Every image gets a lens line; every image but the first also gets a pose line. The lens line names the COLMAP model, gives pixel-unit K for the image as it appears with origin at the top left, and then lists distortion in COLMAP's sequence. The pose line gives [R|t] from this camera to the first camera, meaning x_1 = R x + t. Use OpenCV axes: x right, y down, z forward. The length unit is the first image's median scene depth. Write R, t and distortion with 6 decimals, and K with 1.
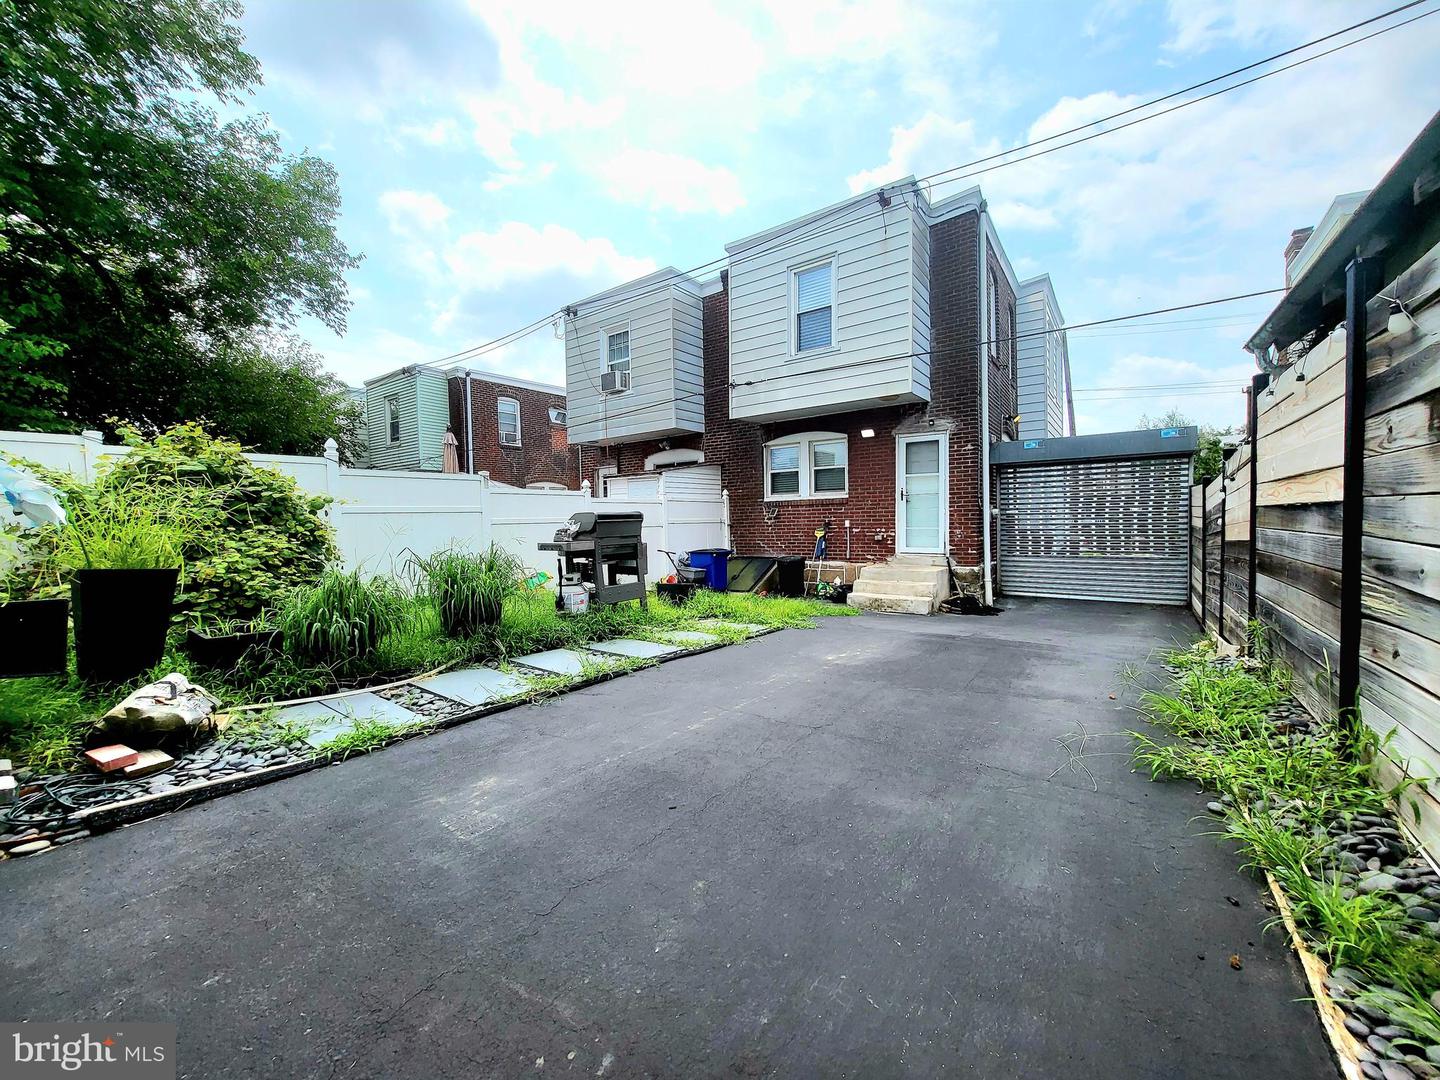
lens RADIAL K [[563.4, 0, 721.5], [0, 563.4, 537.8], [0, 0, 1]] dist [0.000601, -0.001313]
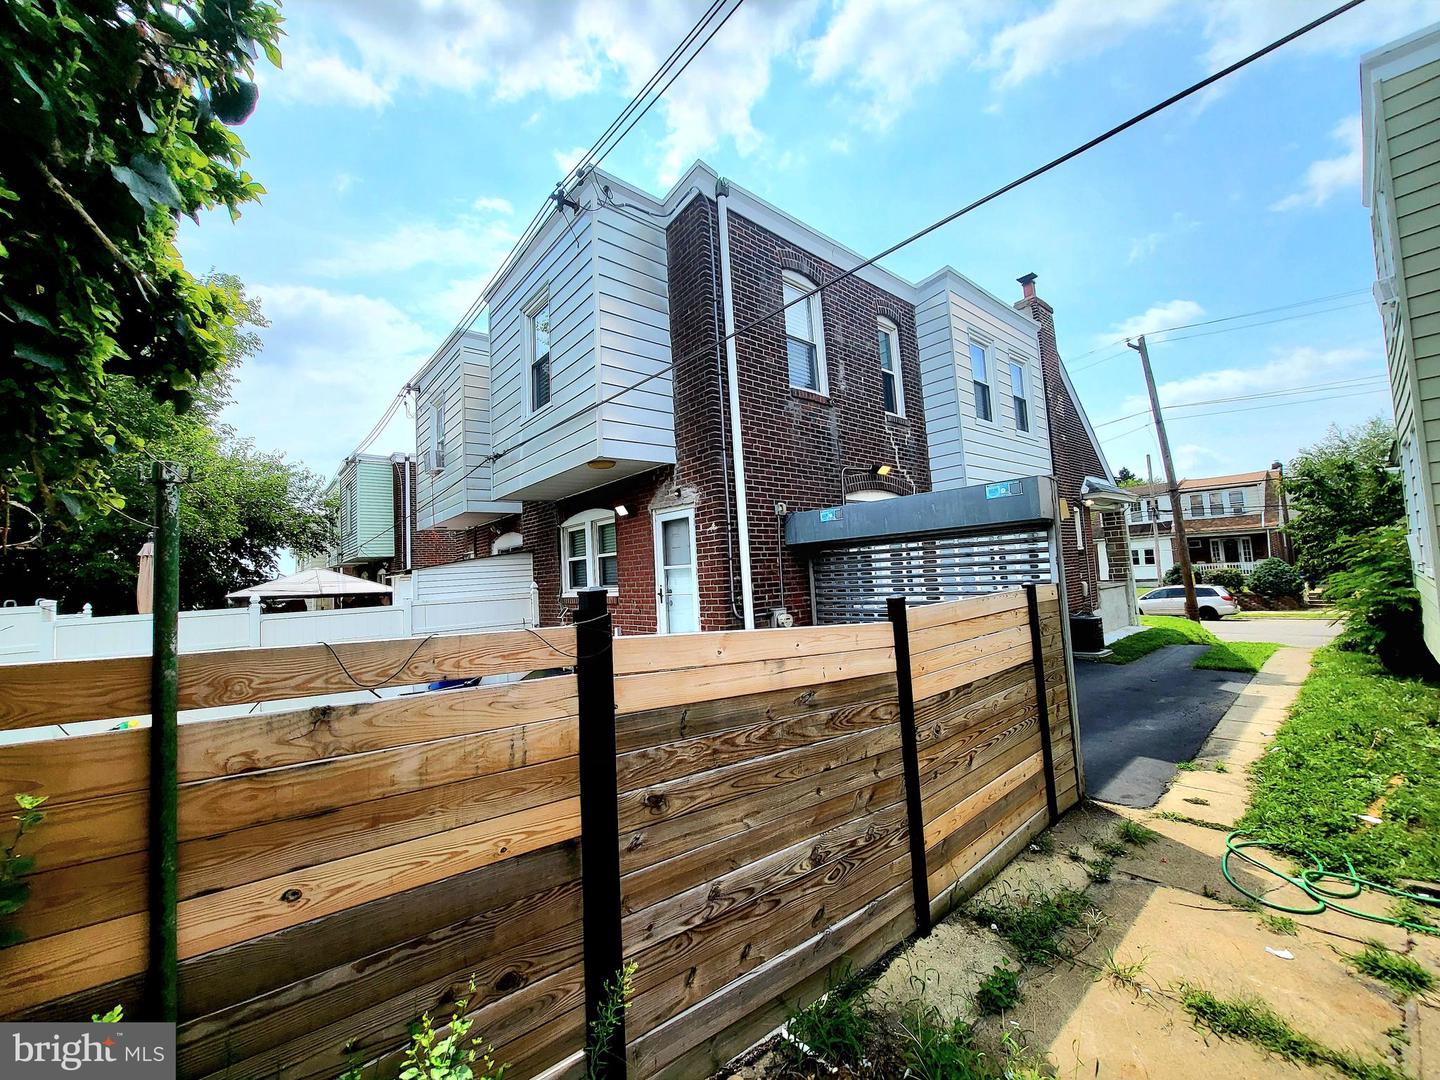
lens RADIAL K [[563.4, 0, 721.5], [0, 563.4, 537.8], [0, 0, 1]] dist [0.000601, -0.001313]
pose [[0.971528, -0.049784, -0.231635, 0.563751], [0.029287, 0.995411, -0.091104, -0.081092], [0.235108, 0.081726, 0.968527, 0.328725]]
